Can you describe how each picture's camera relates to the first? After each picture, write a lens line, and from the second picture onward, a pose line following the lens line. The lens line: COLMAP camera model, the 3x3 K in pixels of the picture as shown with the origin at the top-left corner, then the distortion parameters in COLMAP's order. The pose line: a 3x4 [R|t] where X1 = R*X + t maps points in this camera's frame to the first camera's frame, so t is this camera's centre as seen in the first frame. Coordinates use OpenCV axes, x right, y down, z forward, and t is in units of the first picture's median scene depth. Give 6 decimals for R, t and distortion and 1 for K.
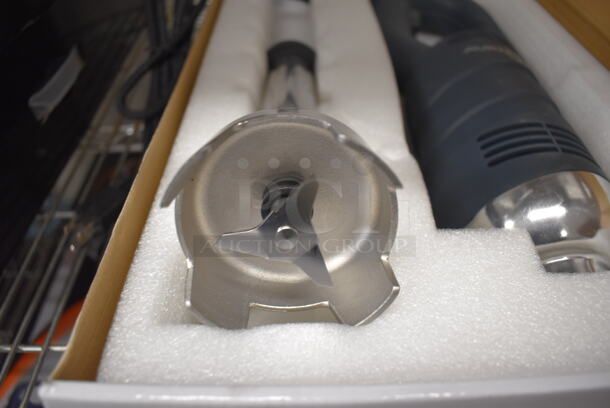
lens RADIAL K [[467.3, 0, 305.0], [0, 467.3, 204.0], [0, 0, 1]] dist [0.006735, 0.001683]
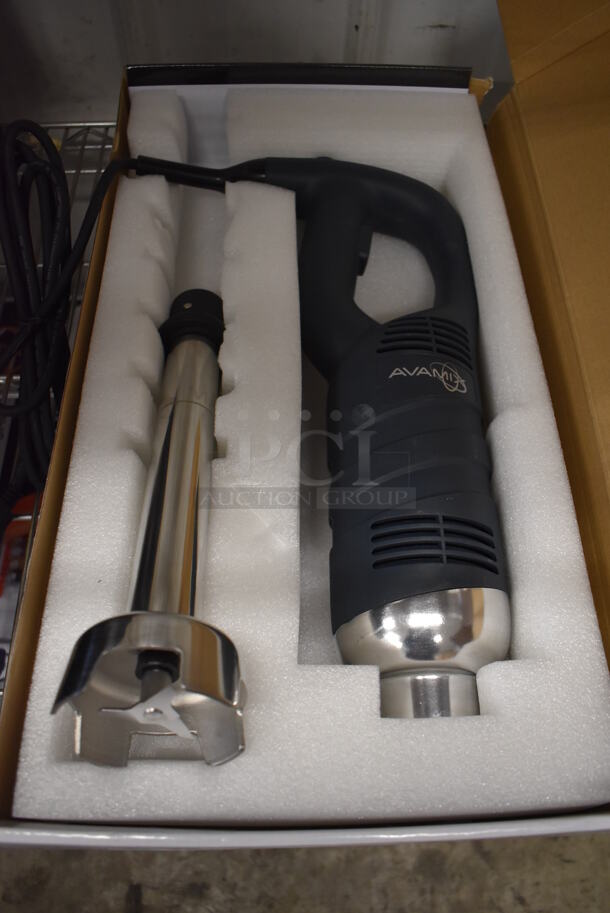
lens RADIAL K [[699.4, 0, 305.0], [0, 699.4, 456.5], [0, 0, 1]] dist [0.006735, 0.001683]
pose [[0.997229, -0.012589, -0.073321, 0.403950], [0.042058, 0.908363, 0.416062, -1.004144], [0.061365, -0.417993, 0.906376, -0.249030]]
